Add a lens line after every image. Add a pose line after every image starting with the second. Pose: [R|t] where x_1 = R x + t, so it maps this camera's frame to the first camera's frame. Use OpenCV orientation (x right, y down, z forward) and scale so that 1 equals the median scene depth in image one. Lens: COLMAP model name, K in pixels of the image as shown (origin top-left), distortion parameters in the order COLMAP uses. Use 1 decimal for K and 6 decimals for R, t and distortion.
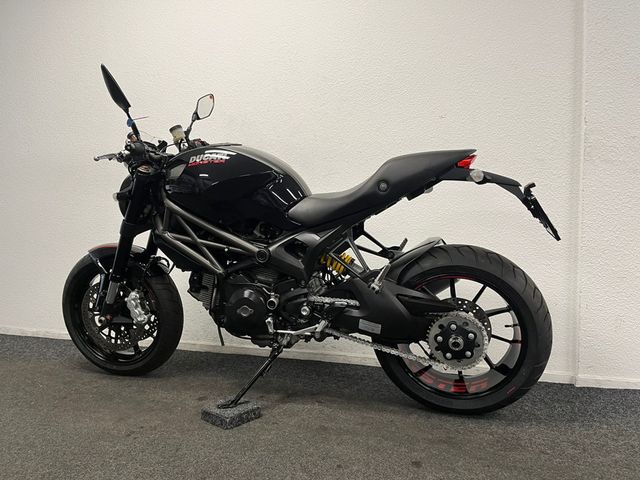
lens RADIAL K [[490.1, 0, 320.1], [0, 490.1, 237.9], [0, 0, 1]] dist [0.049014, -0.021662]
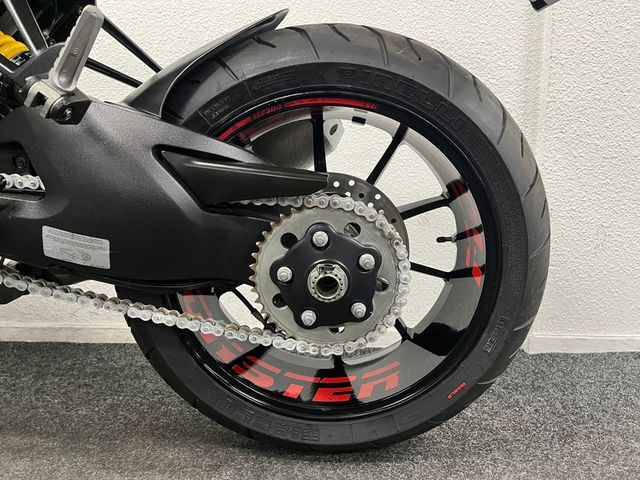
lens RADIAL K [[490.1, 0, 325.0], [0, 490.1, 238.9], [0, 0, 1]] dist [0.049014, -0.021662]
pose [[0.965021, -0.023212, 0.261142, 0.168904], [0.002983, 0.996981, 0.077595, 0.143685], [-0.262154, -0.074101, 0.962177, 0.613471]]
